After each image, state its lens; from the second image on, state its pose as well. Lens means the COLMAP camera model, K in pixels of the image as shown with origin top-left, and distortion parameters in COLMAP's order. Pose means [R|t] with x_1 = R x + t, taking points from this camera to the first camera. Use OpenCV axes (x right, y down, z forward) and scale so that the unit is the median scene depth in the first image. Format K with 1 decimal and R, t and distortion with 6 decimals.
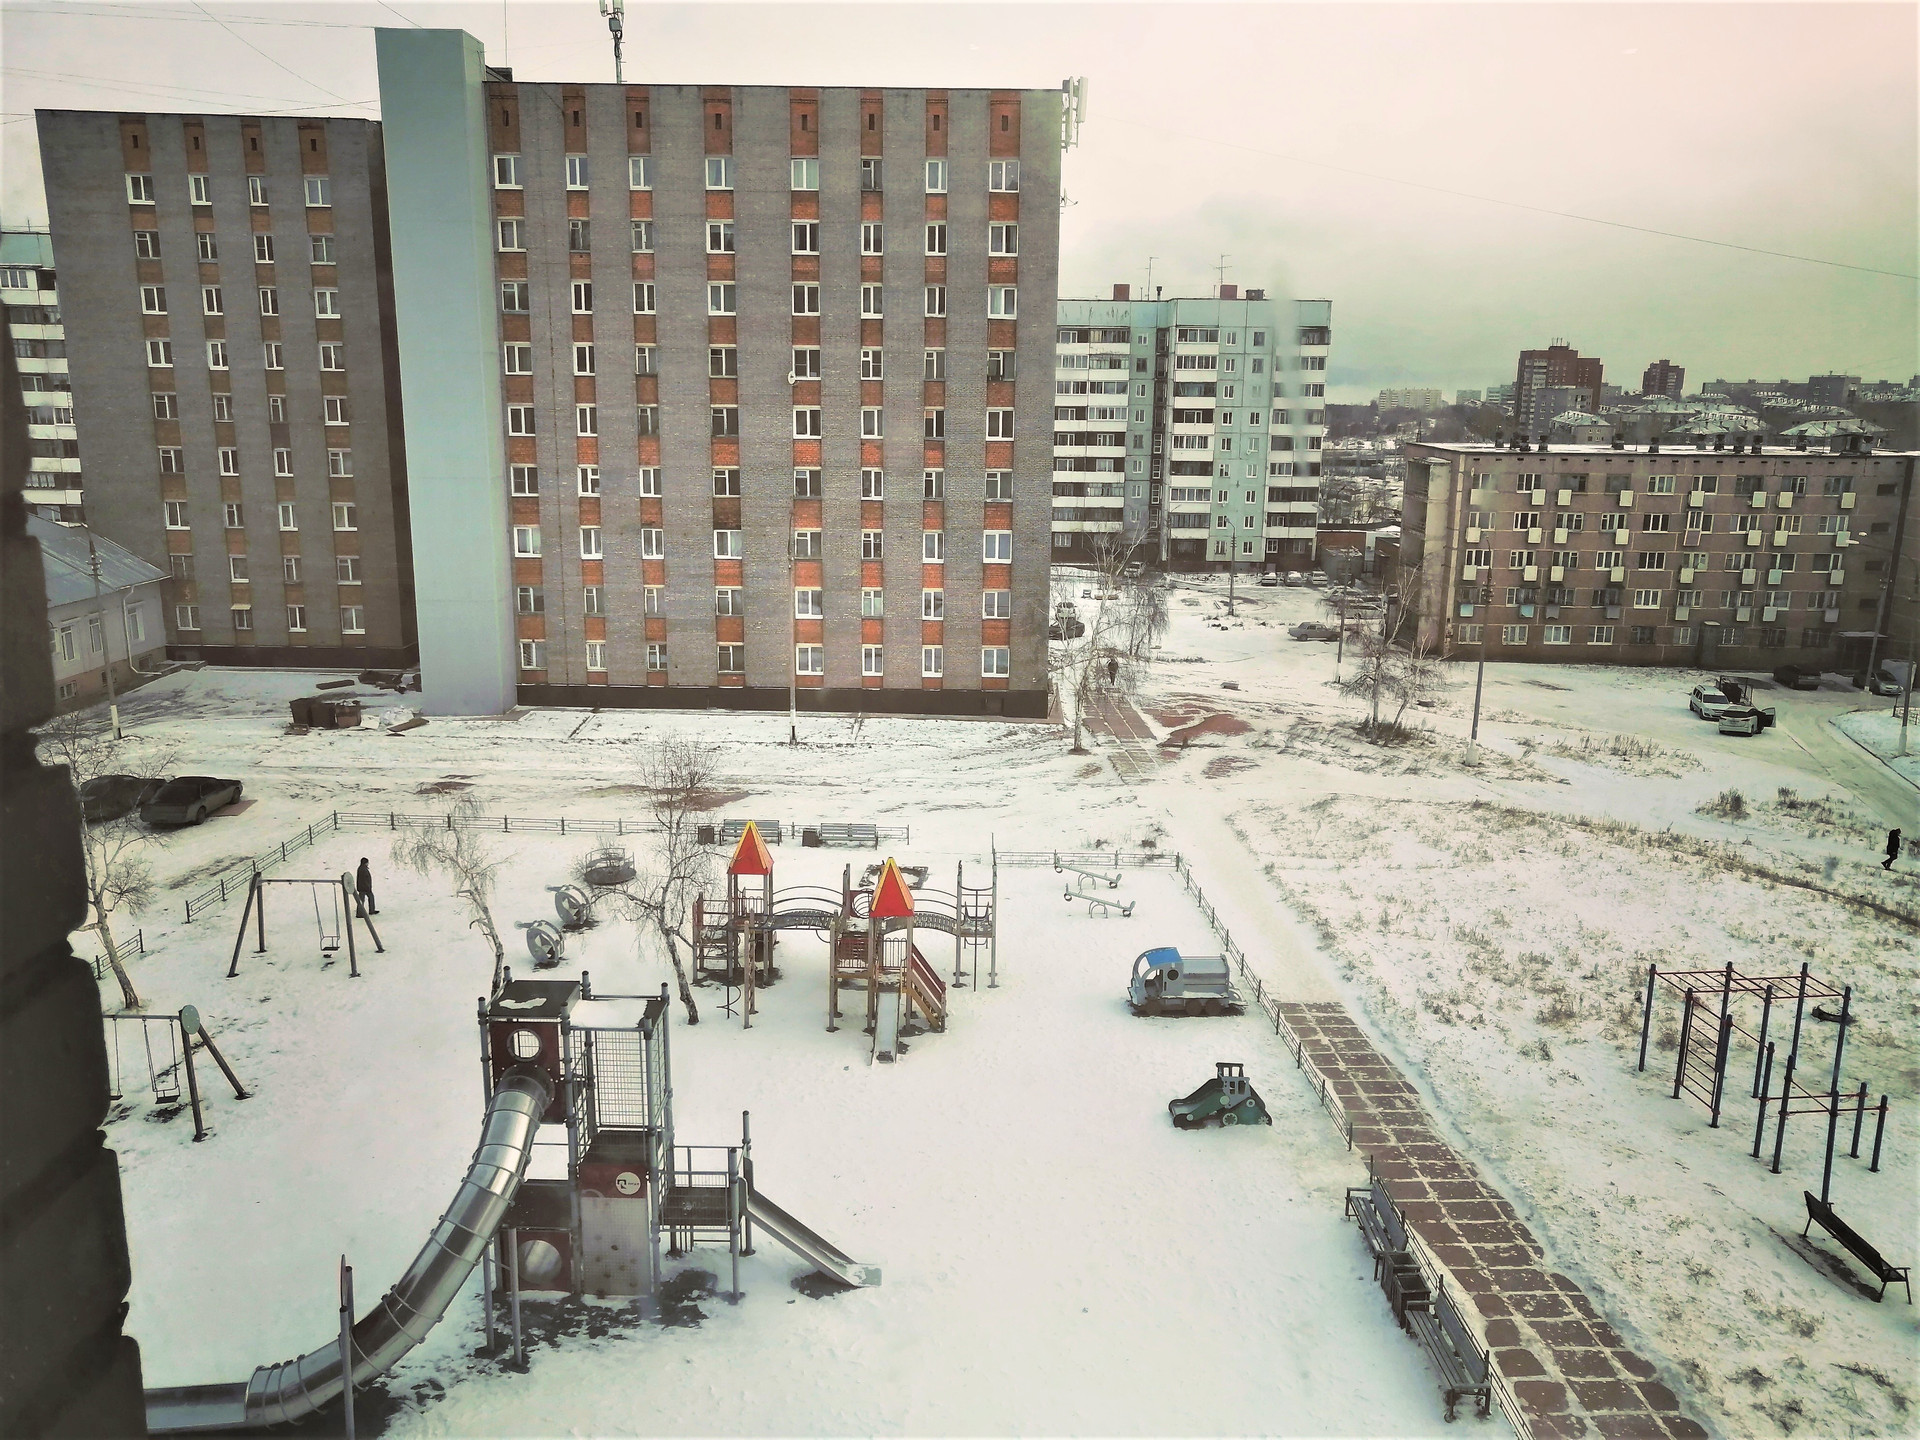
lens RADIAL K [[1523.2, 0, 977.6], [0, 1523.2, 725.6], [0, 0, 1]] dist [-0.006450, 0.042465]
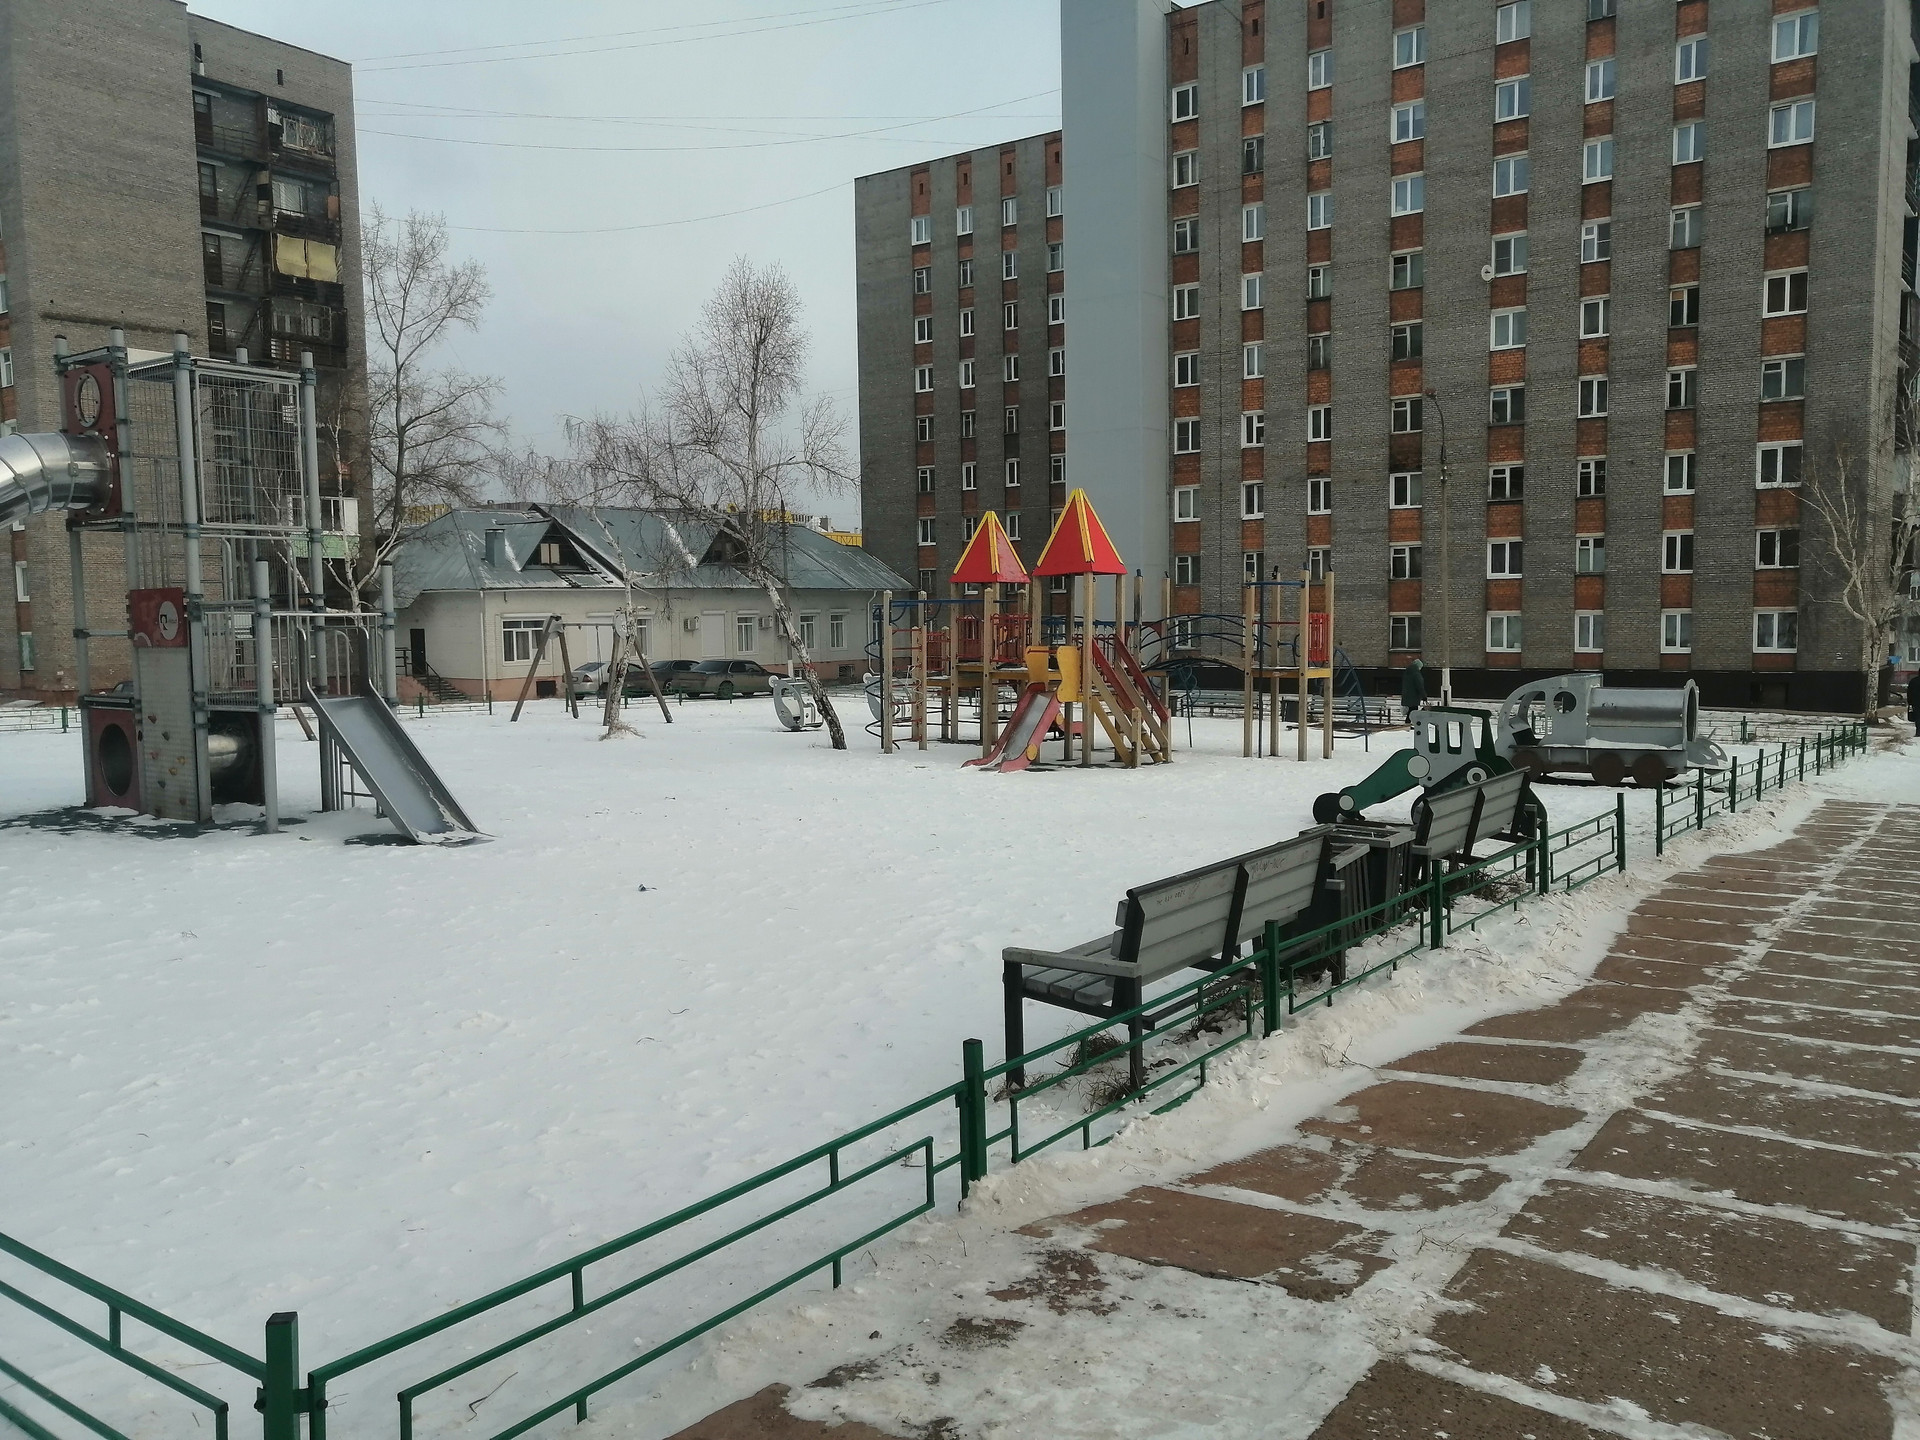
lens RADIAL K [[1523.2, 0, 960.9], [0, 1523.2, 723.4], [0, 0, 1]] dist [-0.006450, 0.042465]
pose [[0.797348, 0.014961, -0.603334, 0.141449], [-0.110558, 0.986397, -0.121650, 0.130878], [0.593307, 0.163700, 0.788155, 0.237565]]
